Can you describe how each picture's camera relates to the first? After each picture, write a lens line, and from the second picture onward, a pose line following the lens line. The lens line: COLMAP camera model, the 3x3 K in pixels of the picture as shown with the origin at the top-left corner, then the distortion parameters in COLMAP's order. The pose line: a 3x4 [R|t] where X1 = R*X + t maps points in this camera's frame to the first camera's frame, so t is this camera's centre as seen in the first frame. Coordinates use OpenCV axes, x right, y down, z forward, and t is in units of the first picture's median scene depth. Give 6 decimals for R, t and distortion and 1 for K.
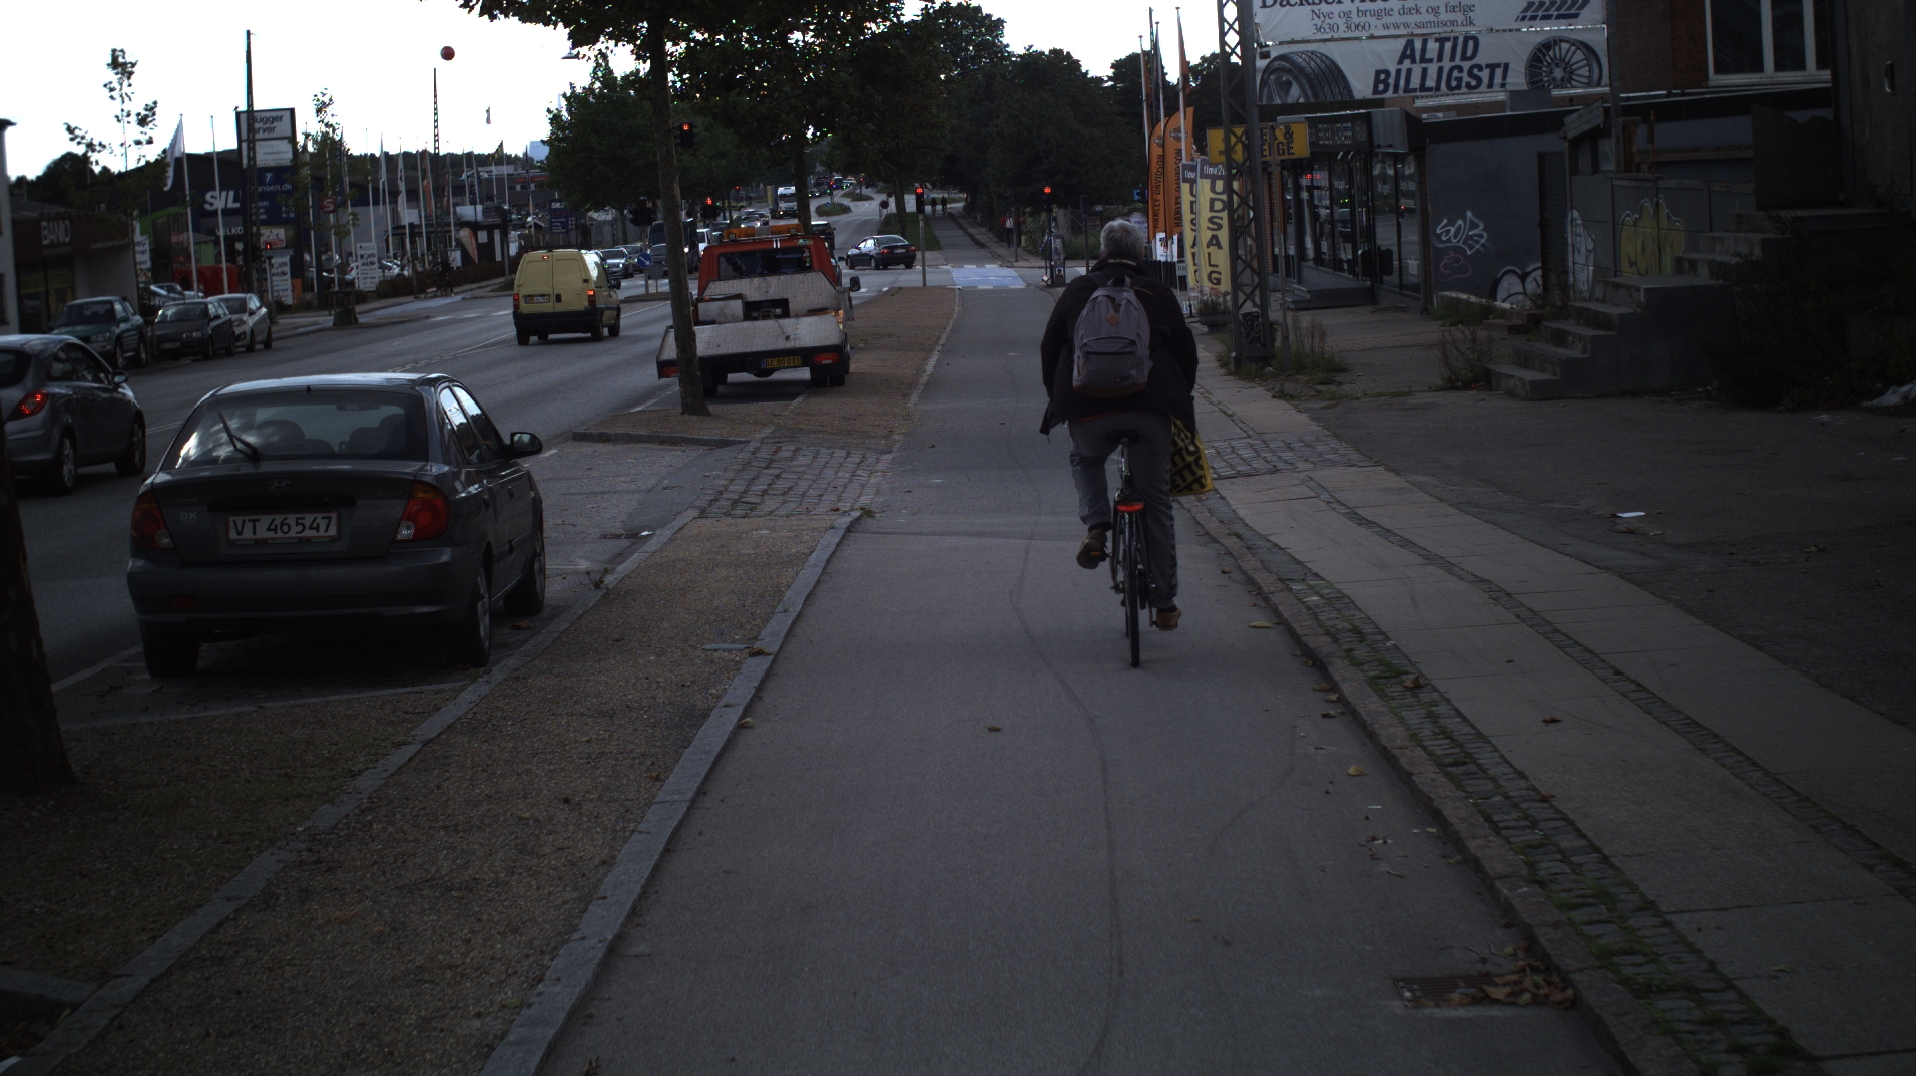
lens RADIAL K [[3321.7, 0, 958.0], [0, 3321.7, 538.0], [0, 0, 1]] dist [-0.284388, 0.349674]
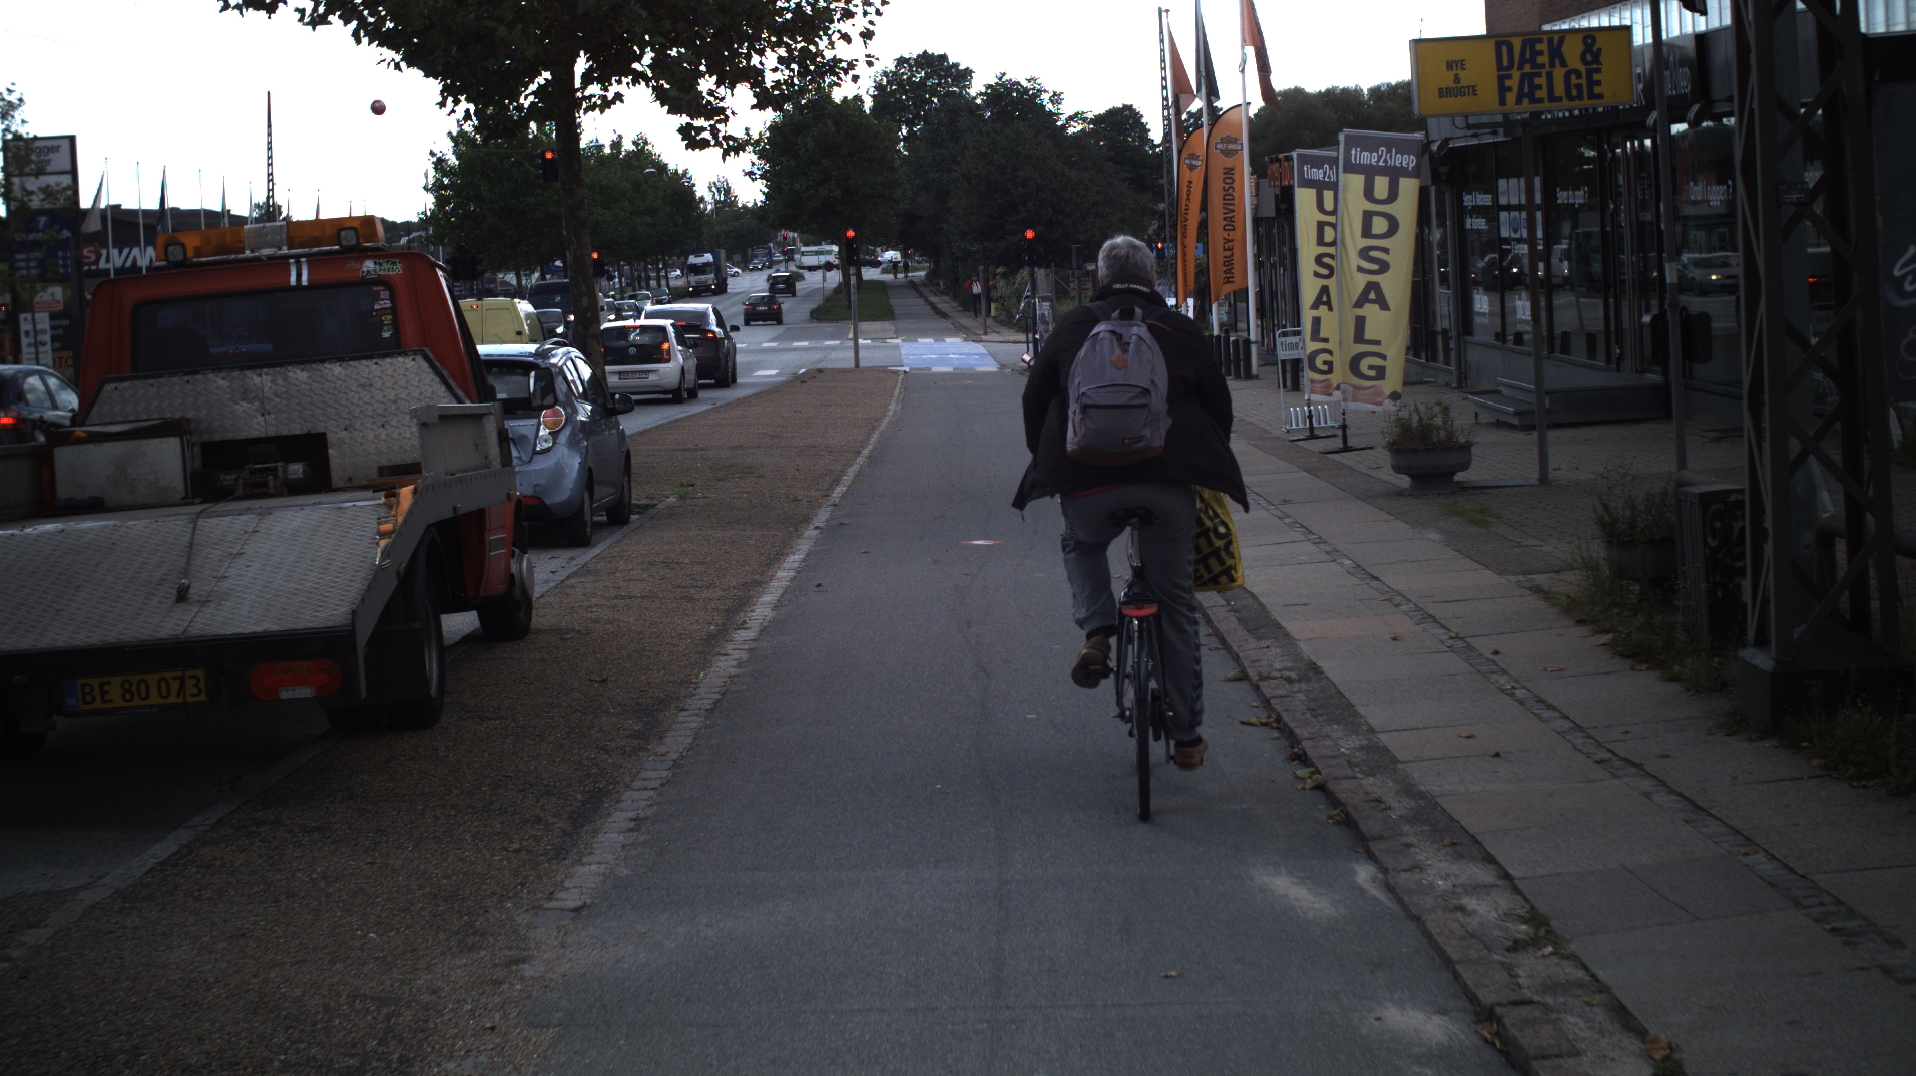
lens RADIAL K [[3321.7, 0, 958.0], [0, 3321.7, 538.0], [0, 0, 1]] dist [-0.284388, 0.349674]
pose [[0.999933, 0.005575, 0.010174, 0.007985], [-0.005348, 0.999739, -0.022212, -0.040674], [-0.010295, 0.022157, 0.999702, 0.494841]]
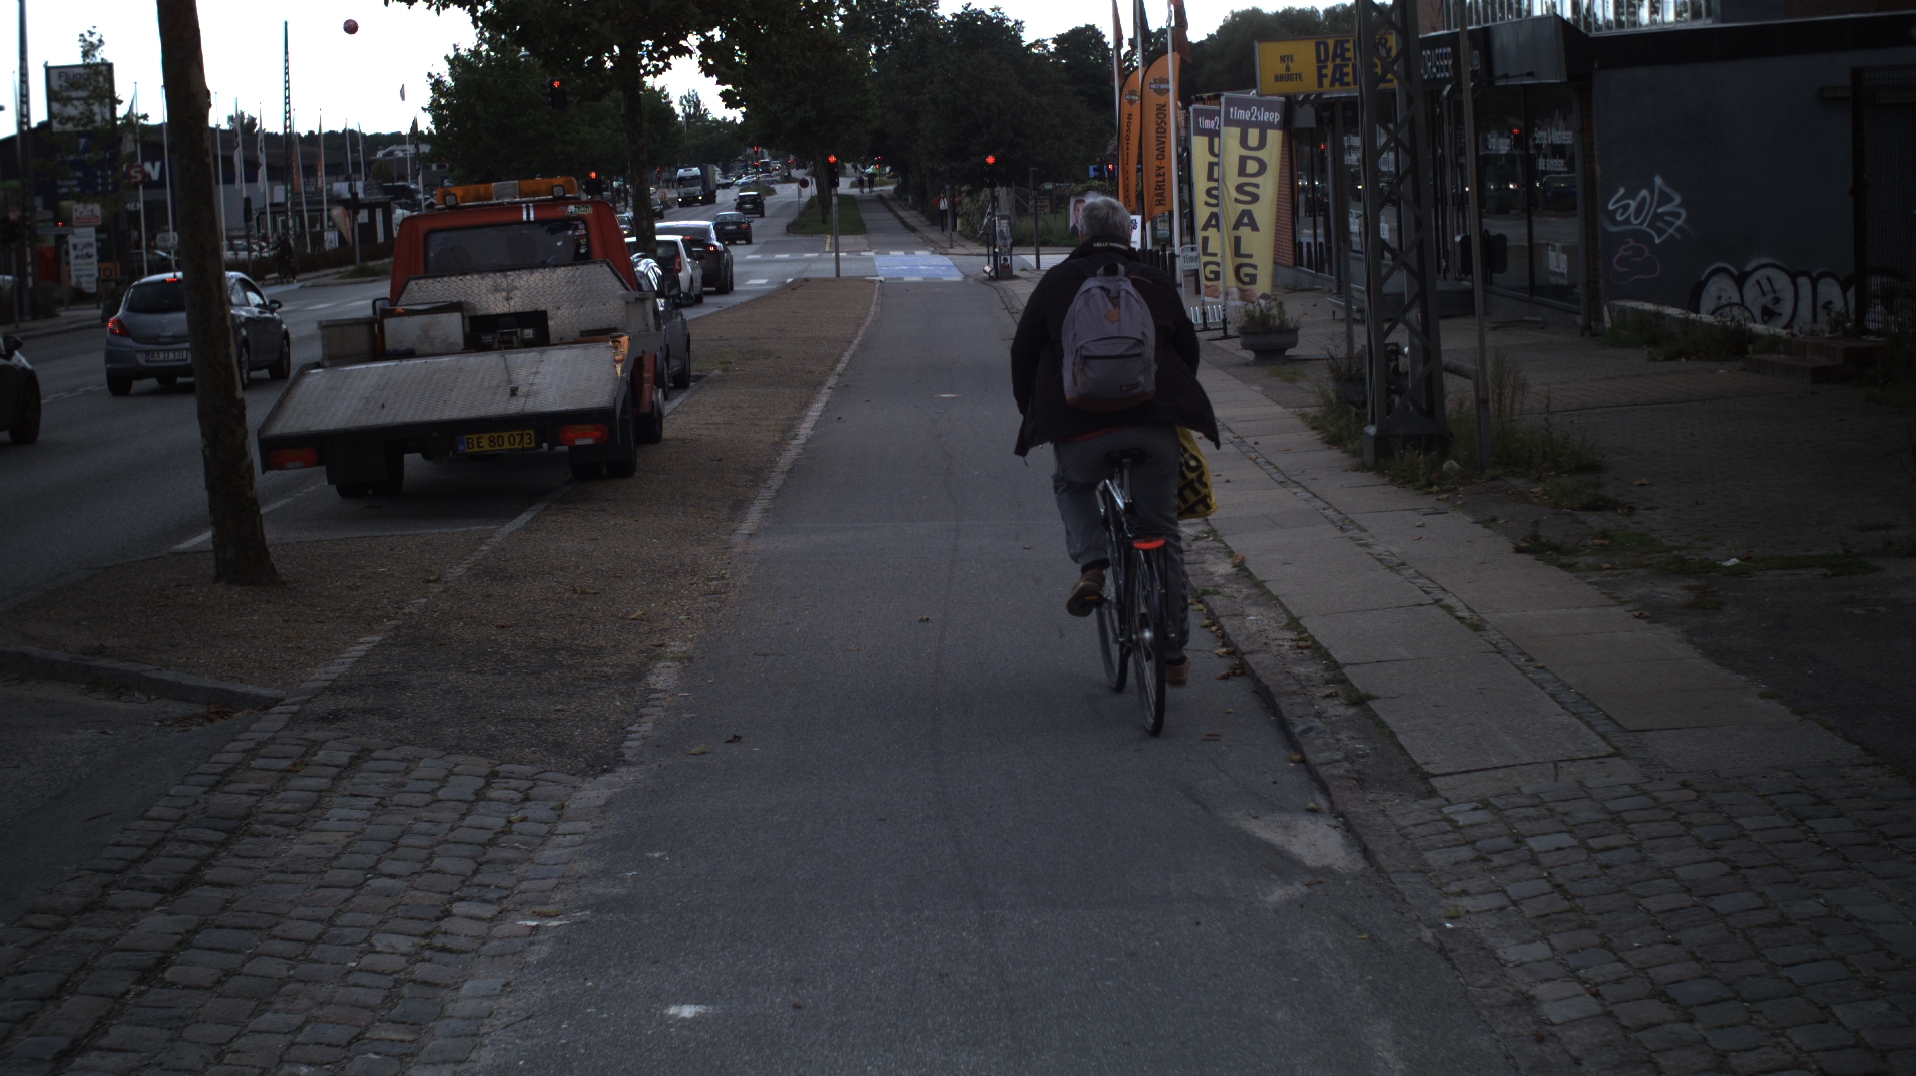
lens RADIAL K [[3321.7, 0, 958.0], [0, 3321.7, 538.0], [0, 0, 1]] dist [-0.284388, 0.349674]
pose [[0.999764, 0.006869, 0.020605, 0.005201], [-0.006955, 0.999967, 0.004110, -0.027487], [-0.020576, -0.004253, 0.999779, 0.330284]]
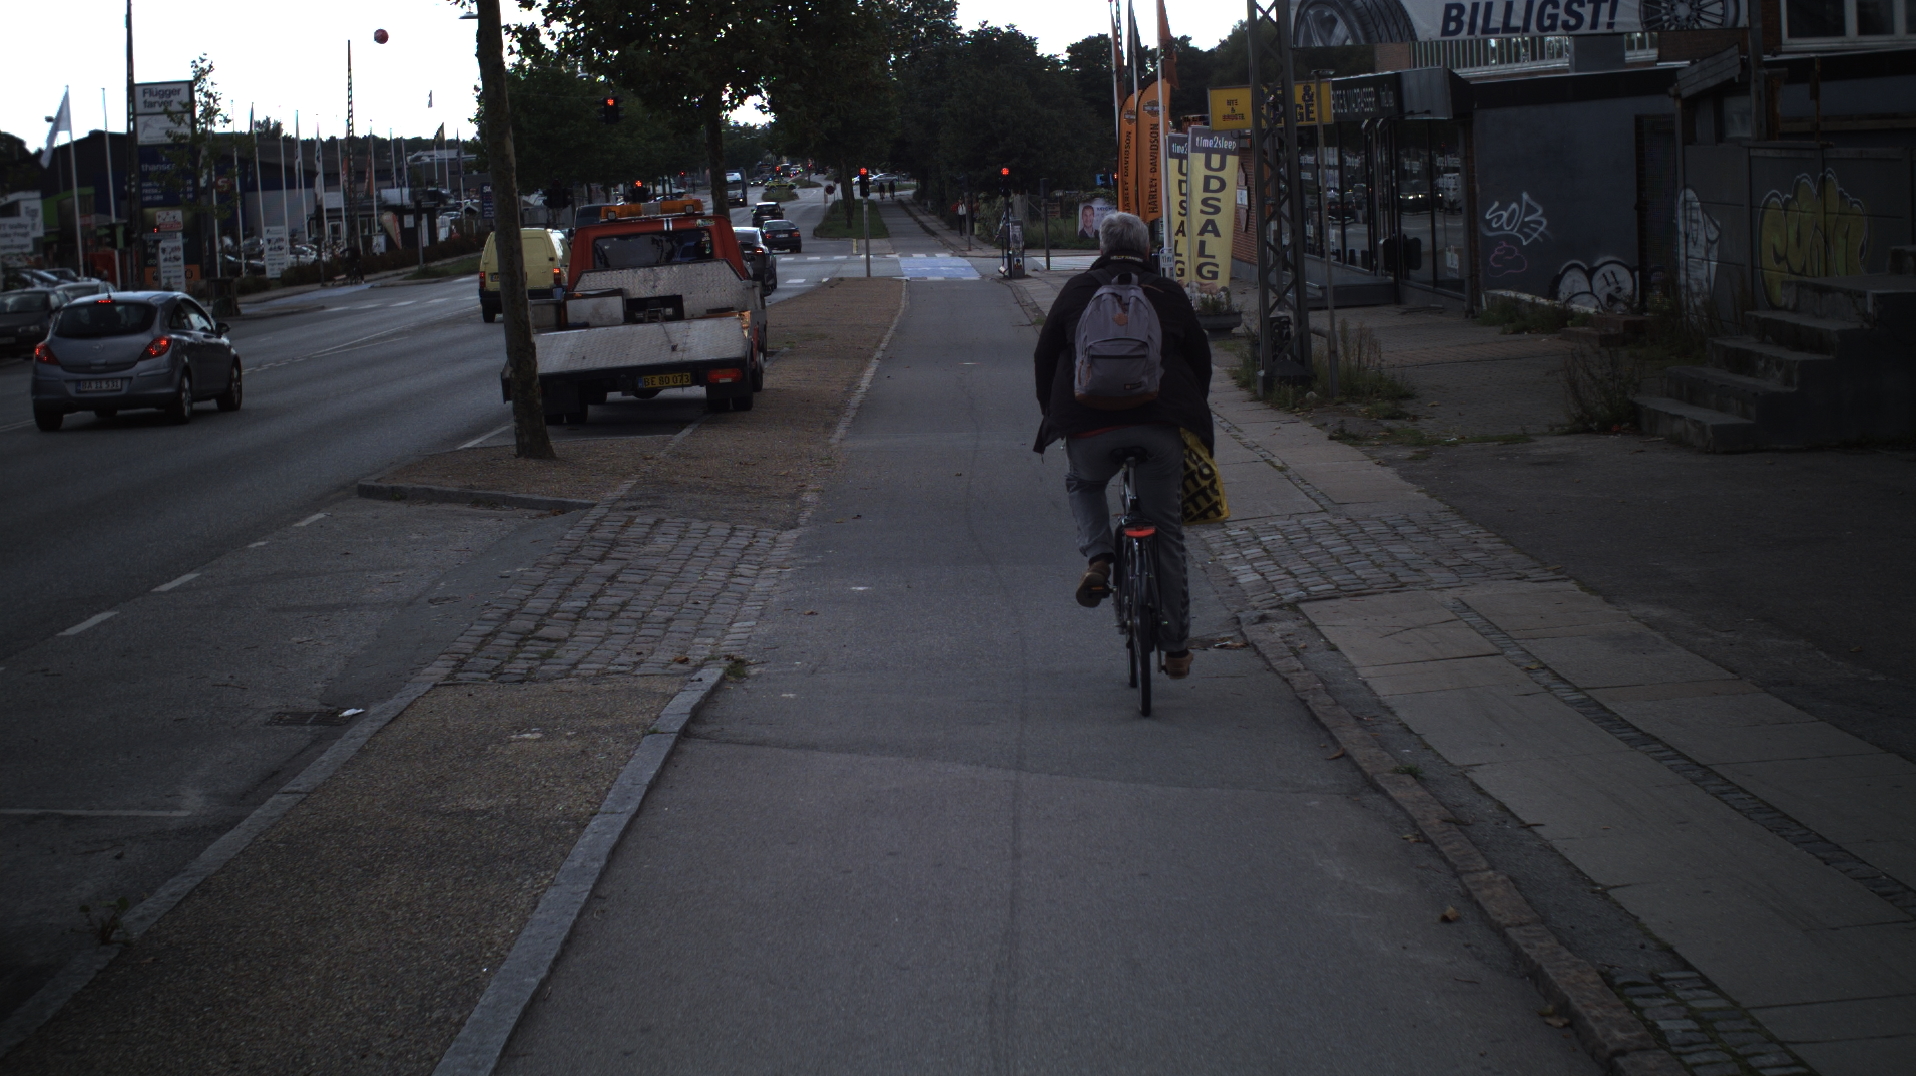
lens RADIAL K [[3321.7, 0, 958.0], [0, 3321.7, 538.0], [0, 0, 1]] dist [-0.284388, 0.349674]
pose [[0.999865, 0.005703, 0.015413, 0.001401], [-0.005754, 0.999978, 0.003216, -0.013543], [-0.015394, -0.003305, 0.999876, 0.165559]]
